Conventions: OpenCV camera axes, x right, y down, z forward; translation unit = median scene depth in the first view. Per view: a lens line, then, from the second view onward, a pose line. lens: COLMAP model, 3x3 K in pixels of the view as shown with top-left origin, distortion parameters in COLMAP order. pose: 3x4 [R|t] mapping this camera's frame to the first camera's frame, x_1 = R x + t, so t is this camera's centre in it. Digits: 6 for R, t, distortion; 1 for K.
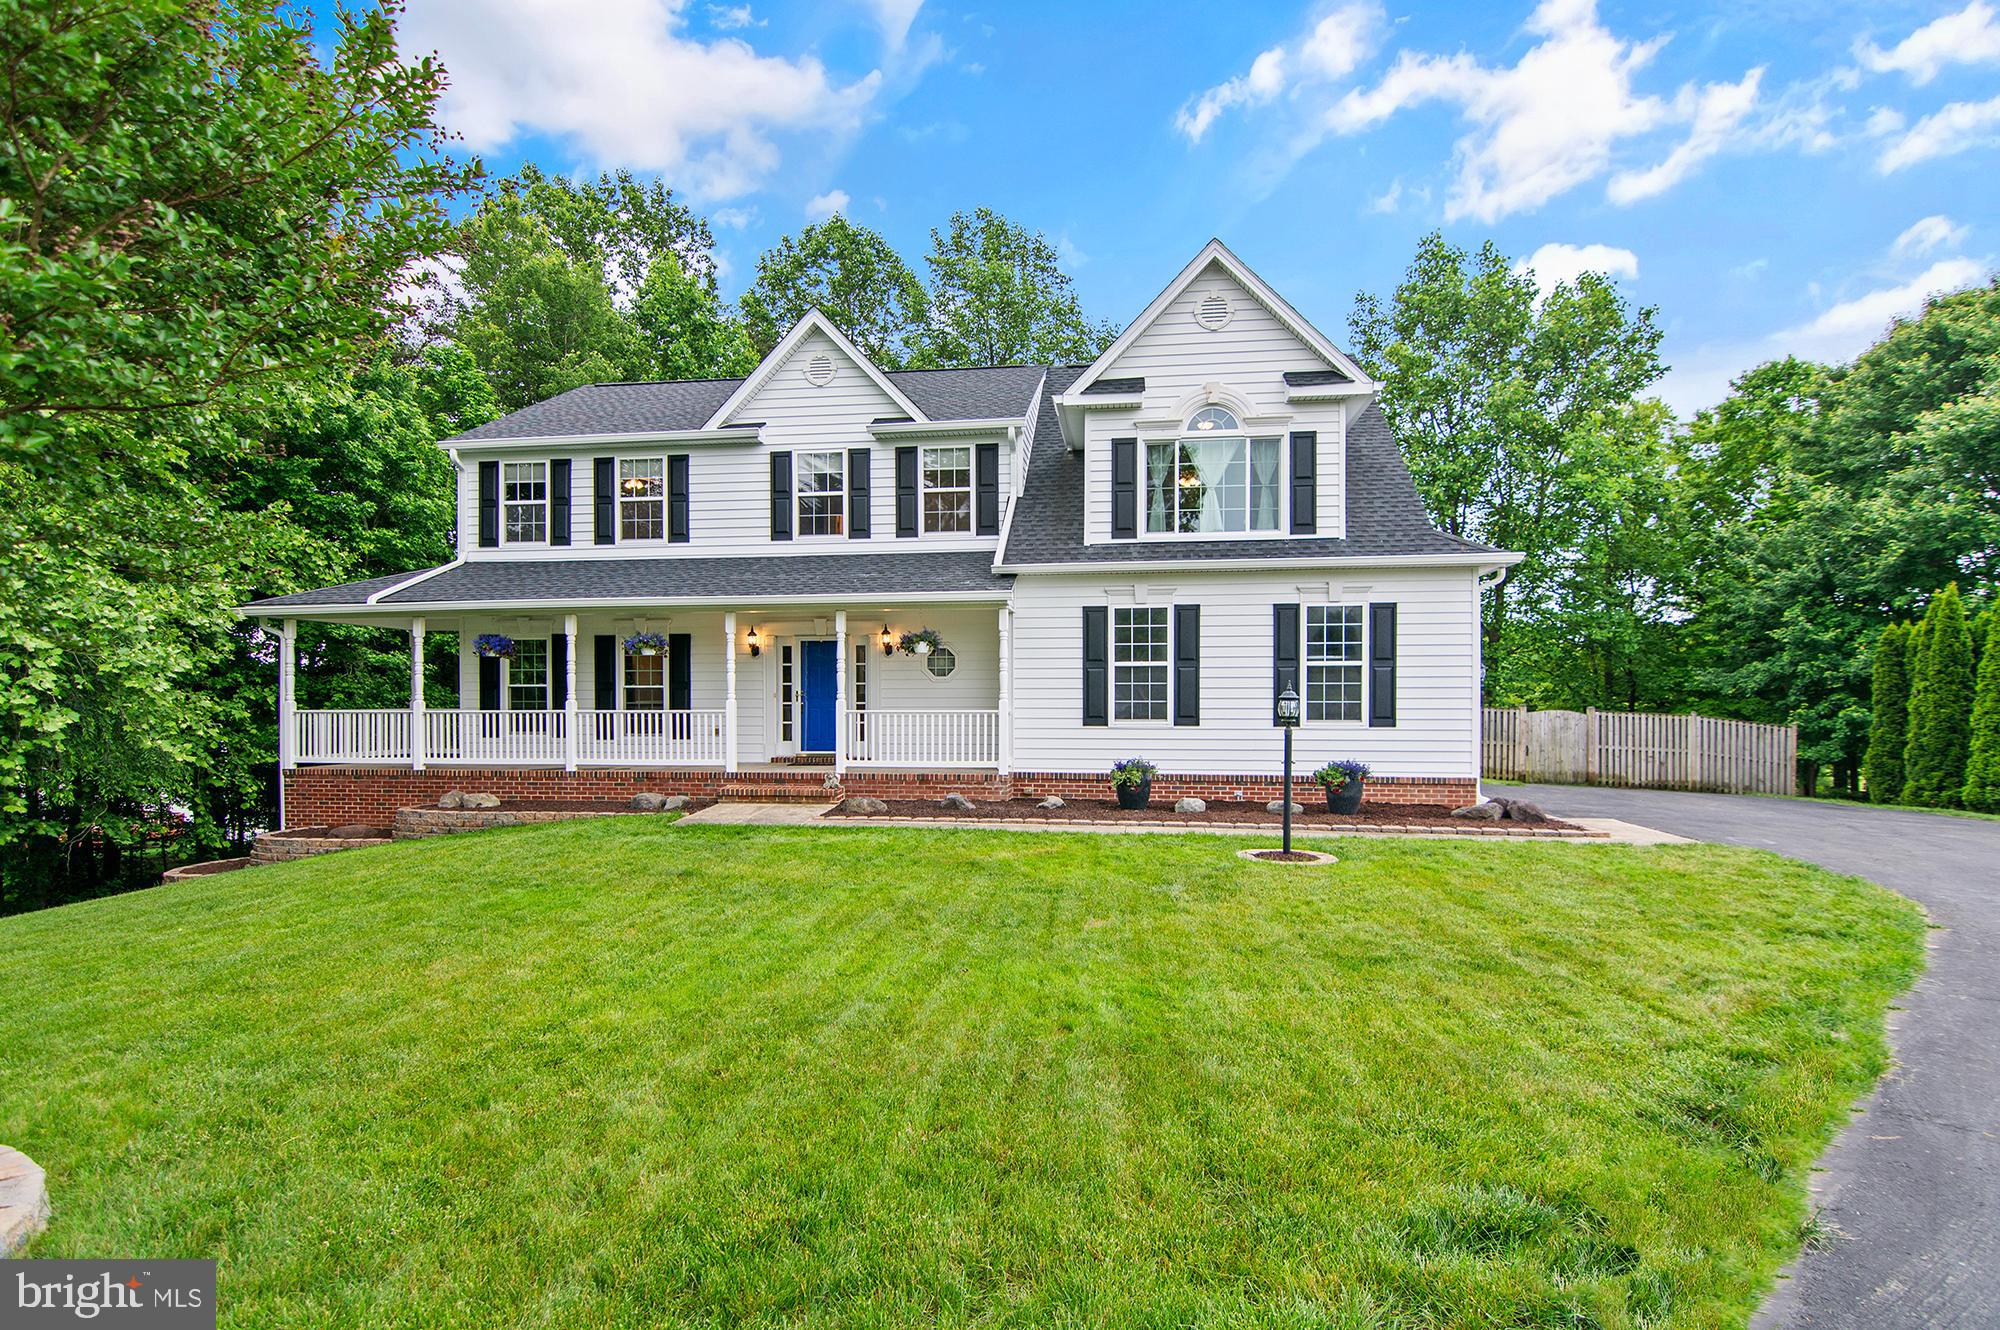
lens RADIAL K [[988.1, 0, 1000.5], [0, 988.1, 703.8], [0, 0, 1]] dist [-0.002116, -0.000581]
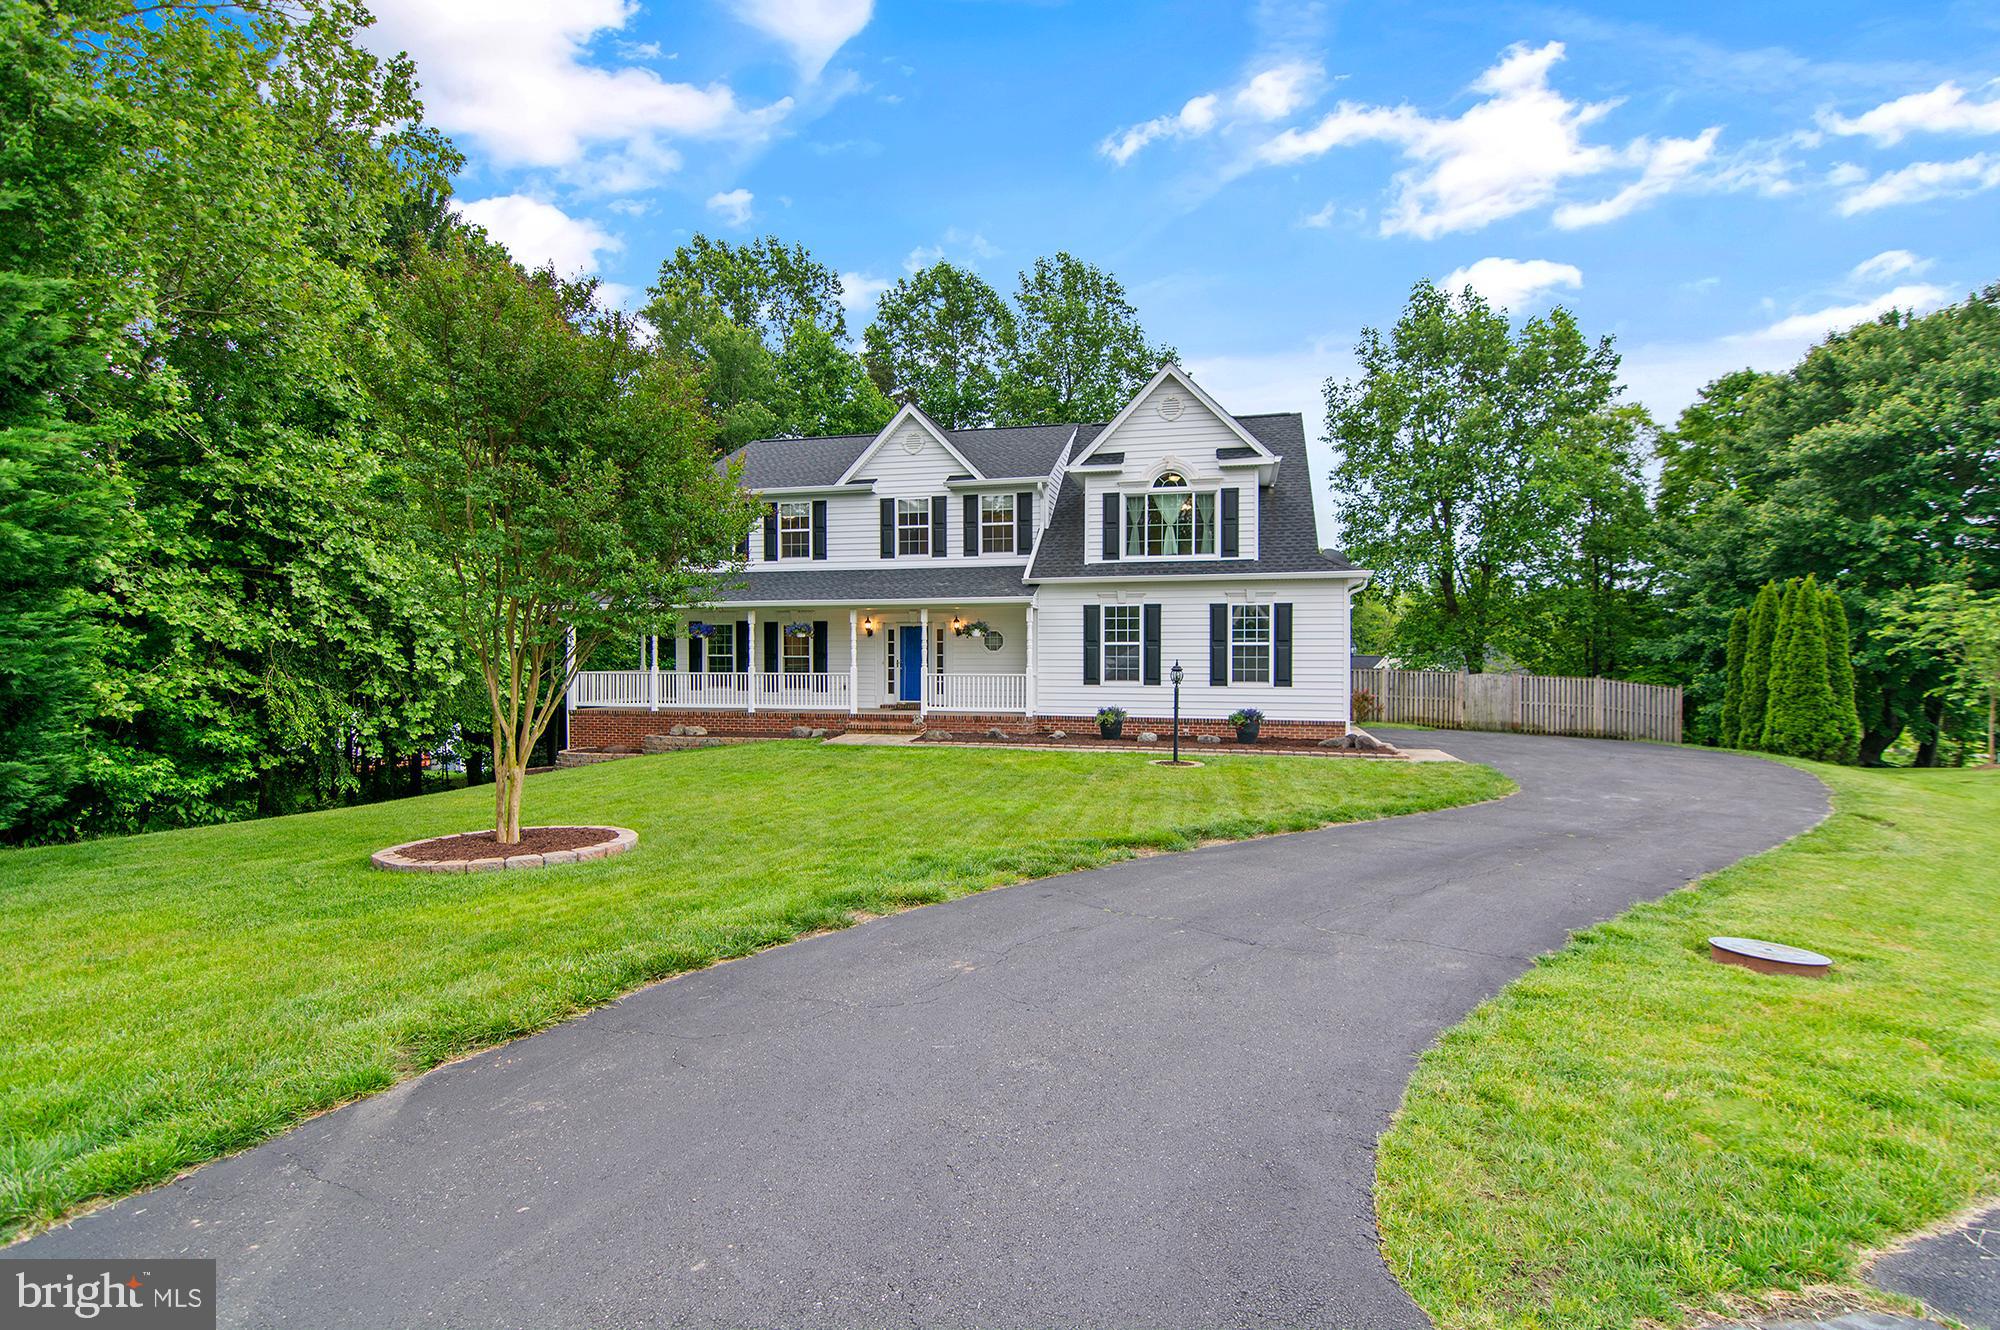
lens RADIAL K [[907.4, 0, 1017.2], [0, 907.4, 664.4], [0, 0, 1]] dist [0.000334, -0.000221]
pose [[0.995819, 0.003086, -0.091301, 0.098991], [-0.002825, 0.999992, 0.002994, -0.011202], [0.091309, -0.002724, 0.995819, -0.346080]]
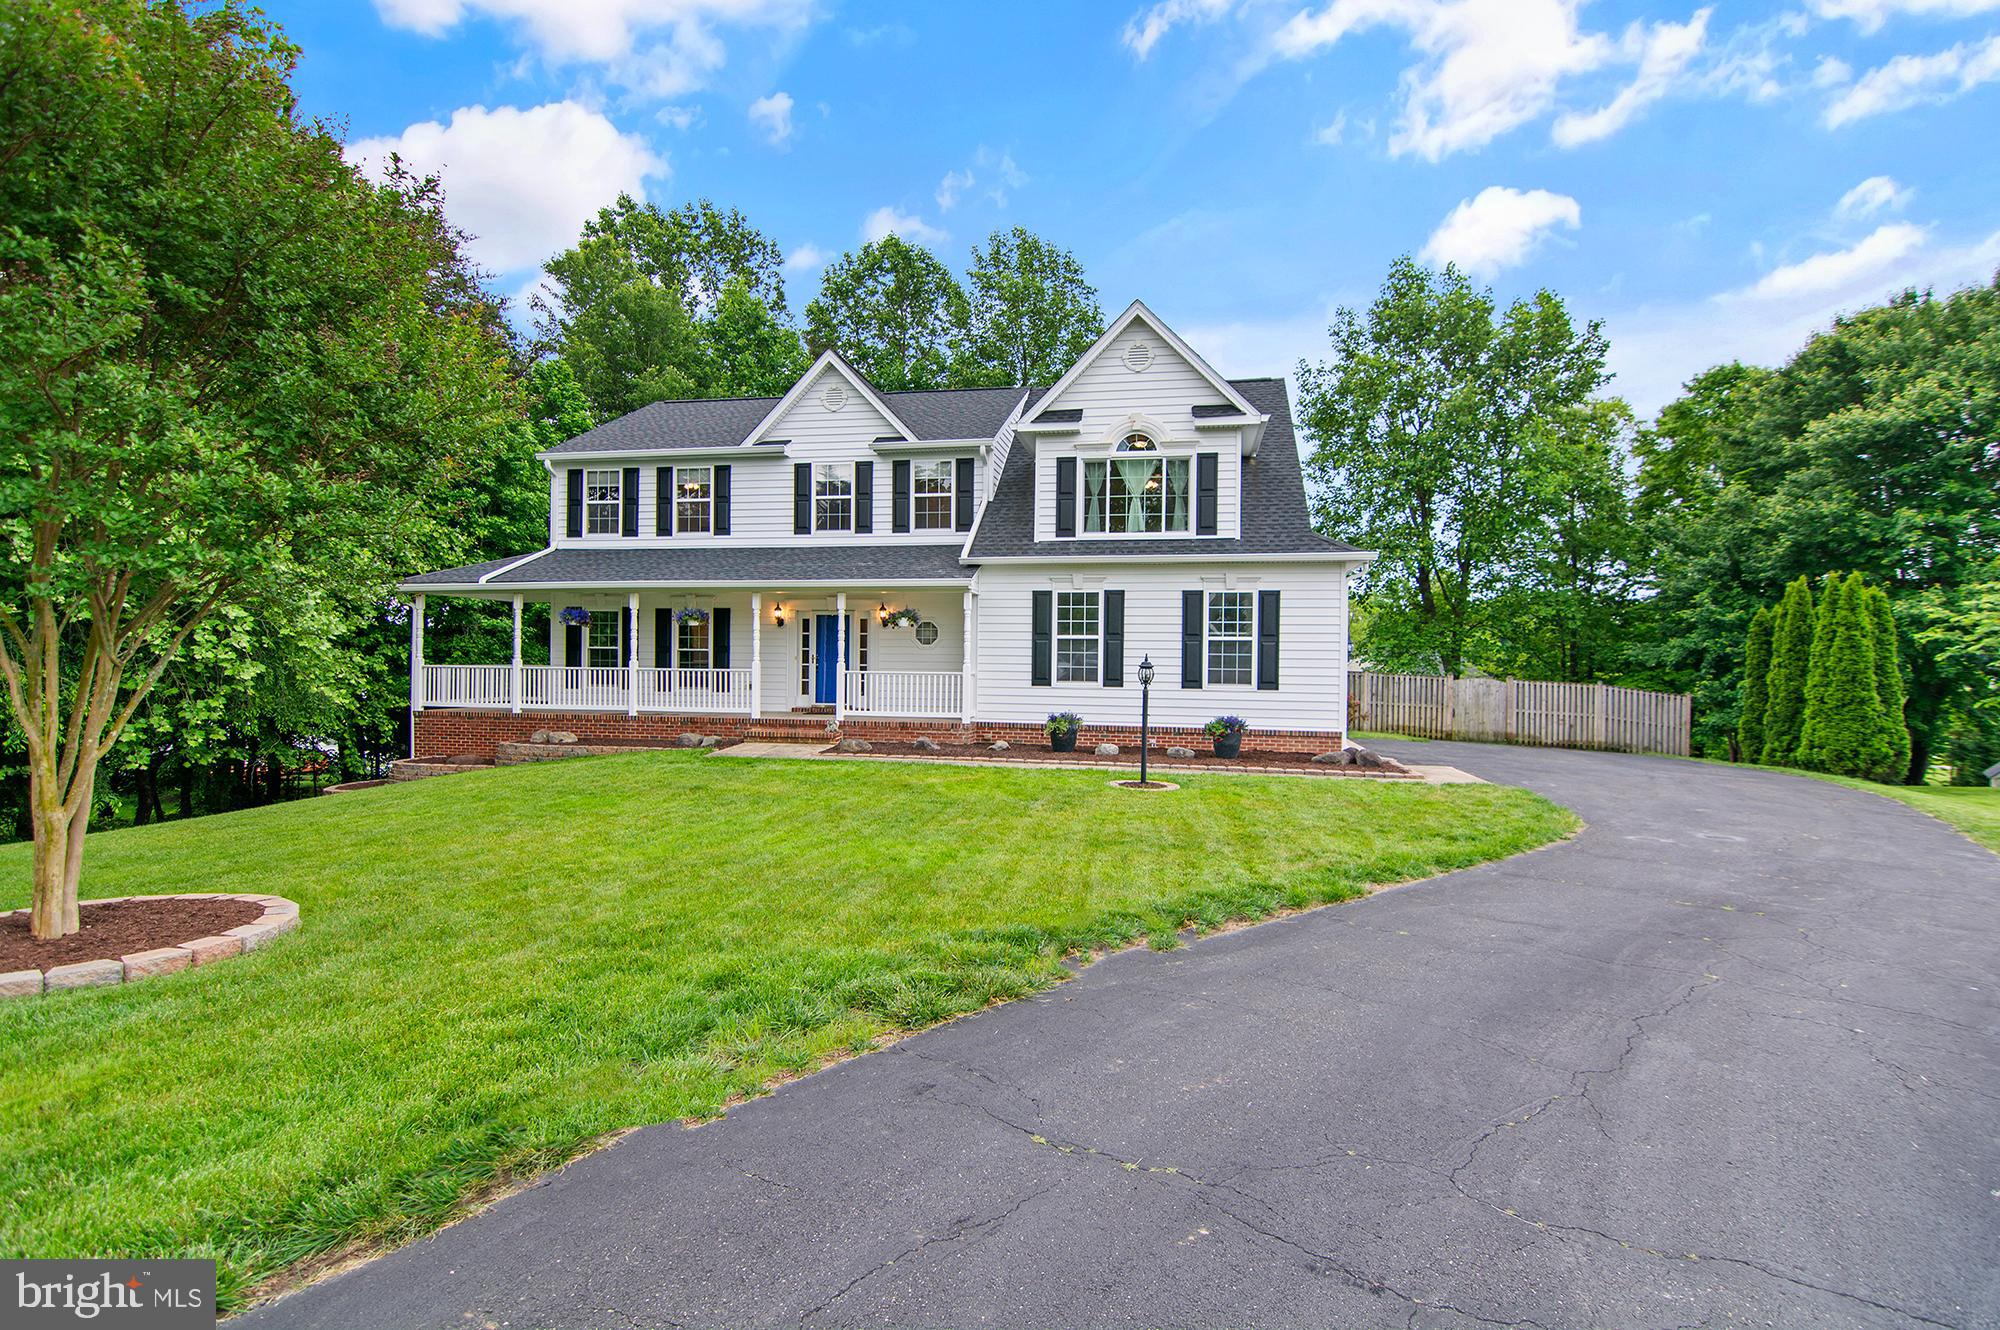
lens RADIAL K [[915.7, 0, 1013.4], [0, 915.7, 662.9], [0, 0, 1]] dist [-0.000597, 0.000137]
pose [[0.998826, 0.012746, -0.046738, 0.104218], [-0.012871, 0.999914, -0.002380, -0.003337], [0.046704, 0.002978, 0.998904, -0.148972]]
